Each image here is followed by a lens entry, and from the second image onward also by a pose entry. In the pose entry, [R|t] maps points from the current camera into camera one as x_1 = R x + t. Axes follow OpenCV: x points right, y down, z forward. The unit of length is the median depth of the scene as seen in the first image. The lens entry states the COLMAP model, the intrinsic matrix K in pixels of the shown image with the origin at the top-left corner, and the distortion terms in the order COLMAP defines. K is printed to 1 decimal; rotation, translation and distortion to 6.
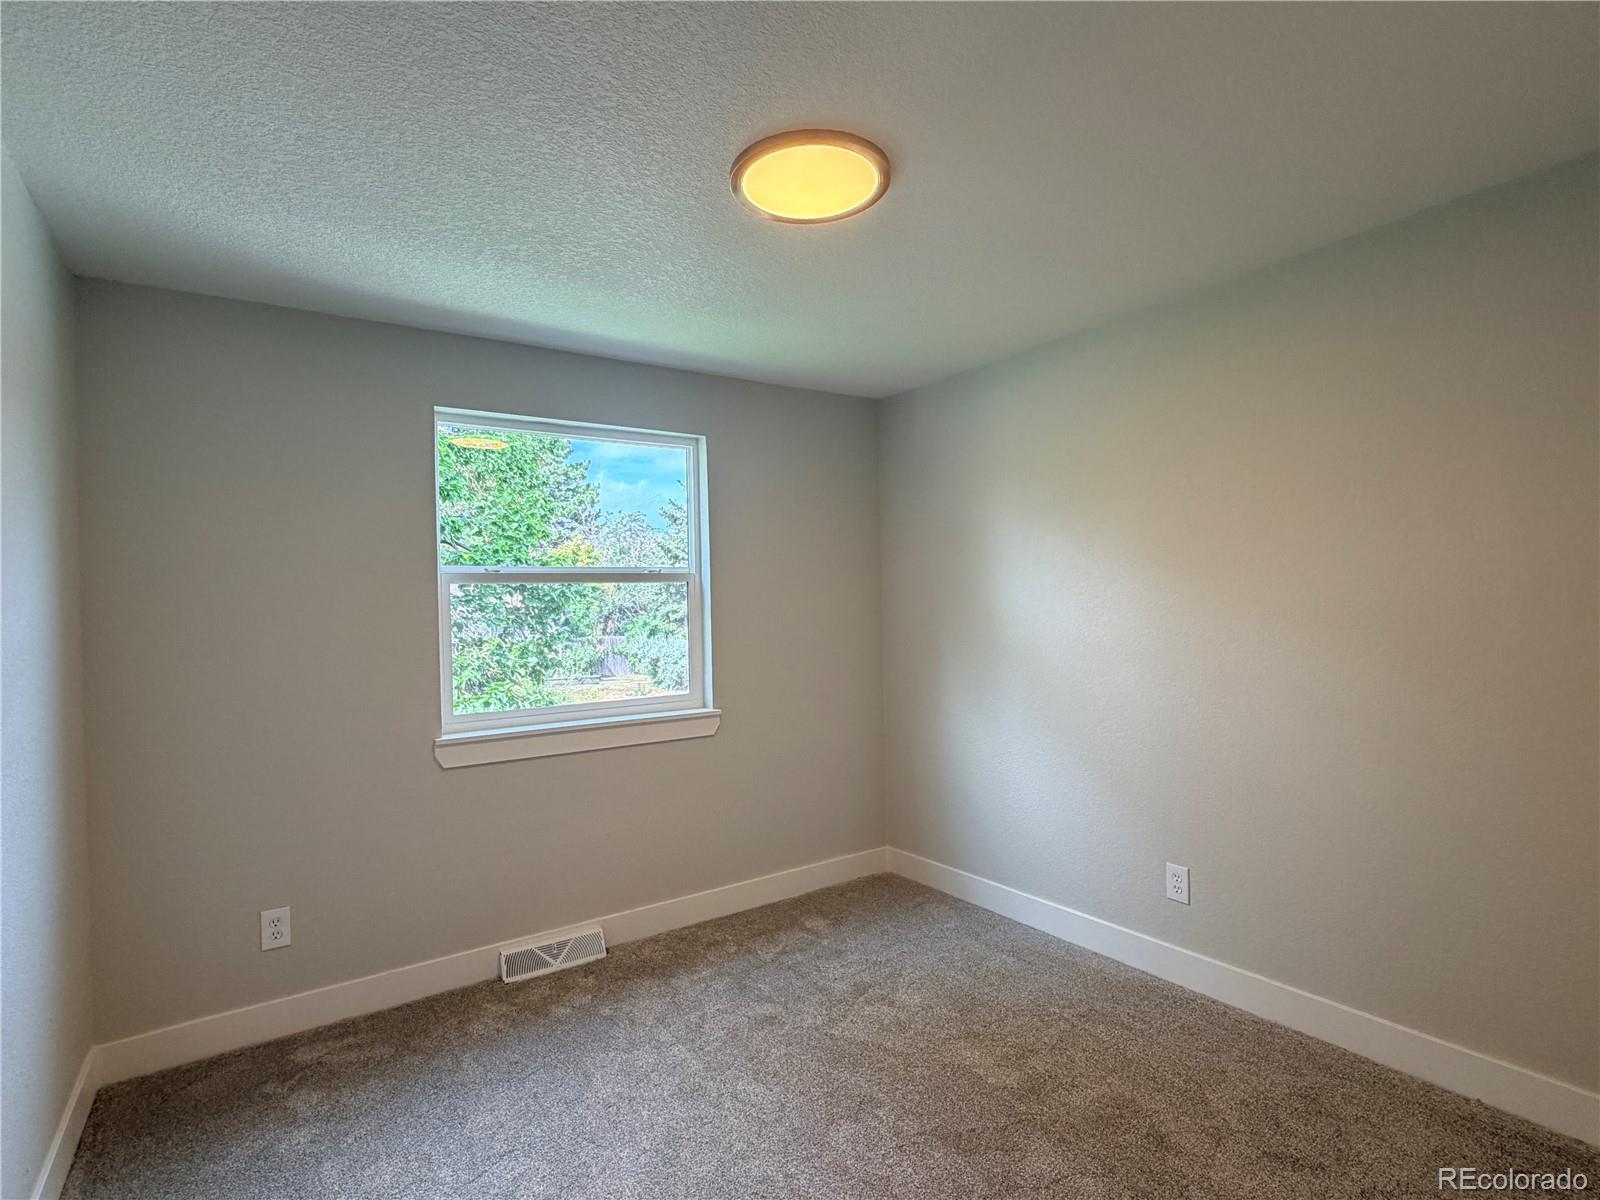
lens RADIAL K [[806.3, 0, 795.7], [0, 806.3, 590.8], [0, 0, 1]] dist [0.006025, -0.001769]
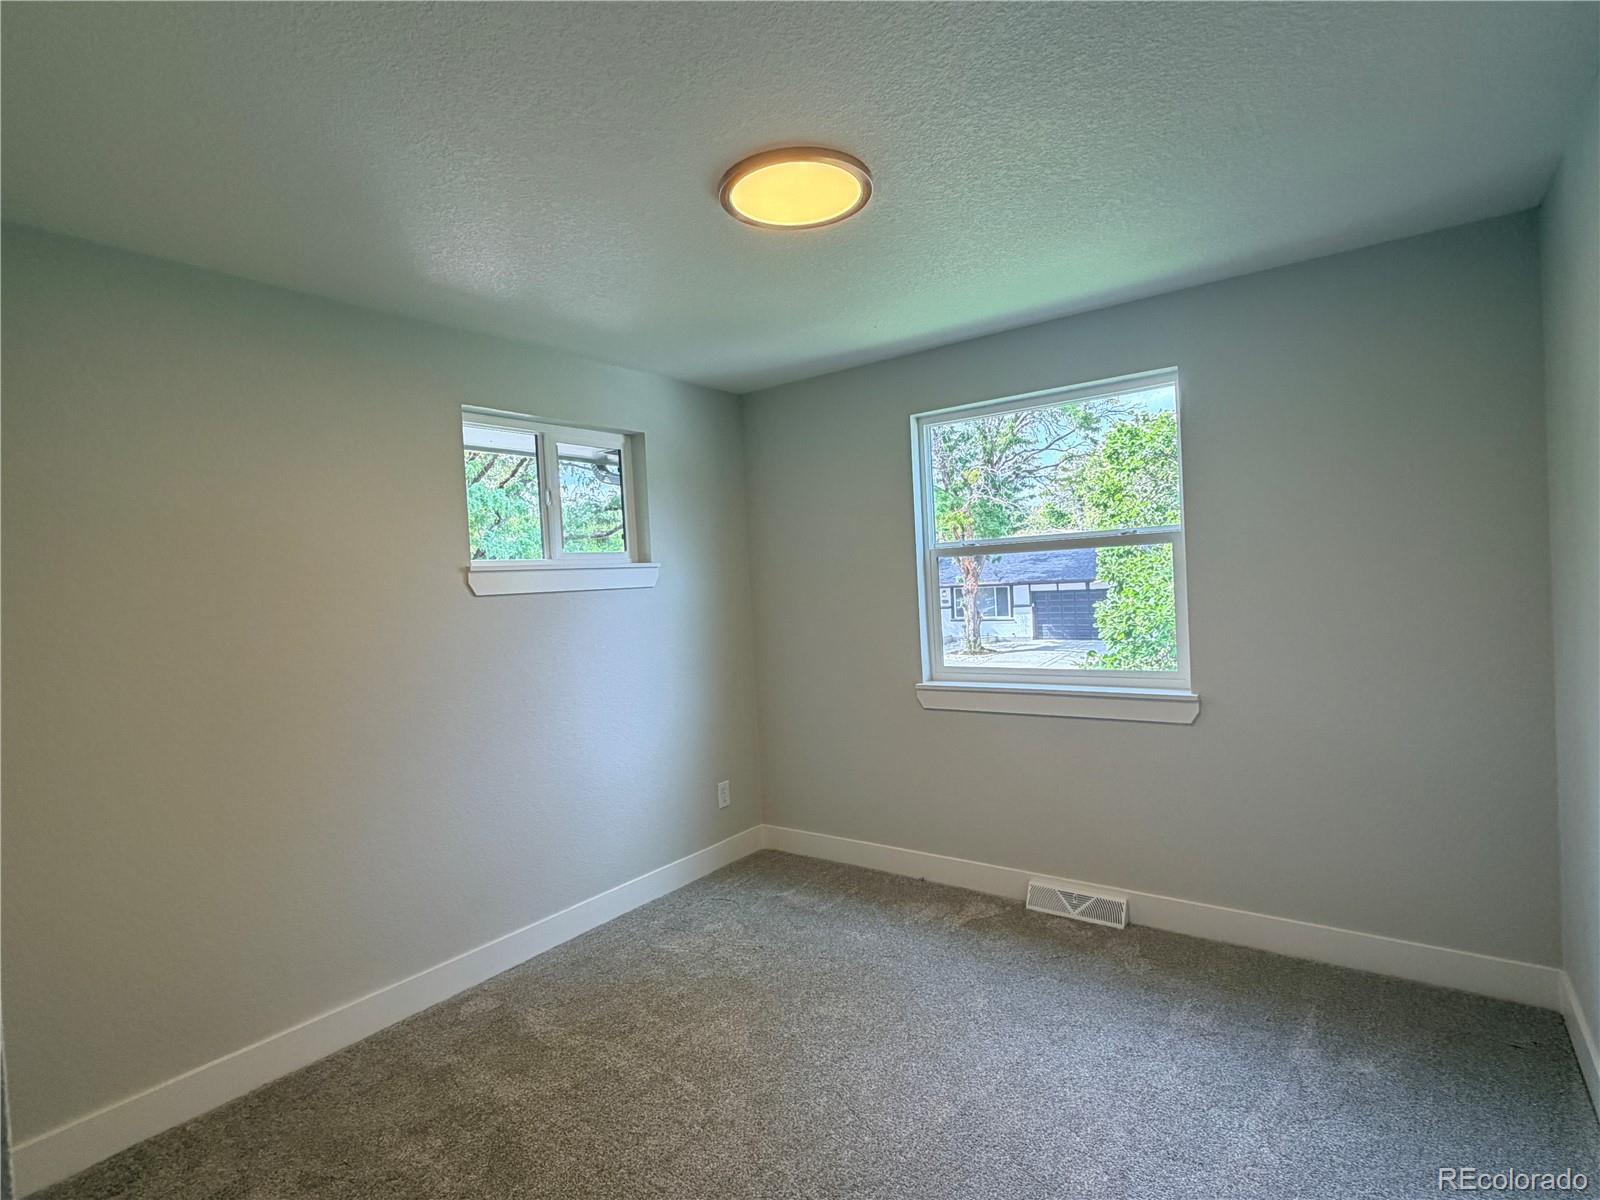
lens RADIAL K [[806.3, 0, 802.6], [0, 806.3, 606.5], [0, 0, 1]] dist [0.006025, -0.001769]
pose [[0.329506, 0.032479, -0.943595, 0.565740], [0.054612, 0.997079, 0.053391, -0.011174], [0.942573, -0.069124, 0.326770, 0.350821]]
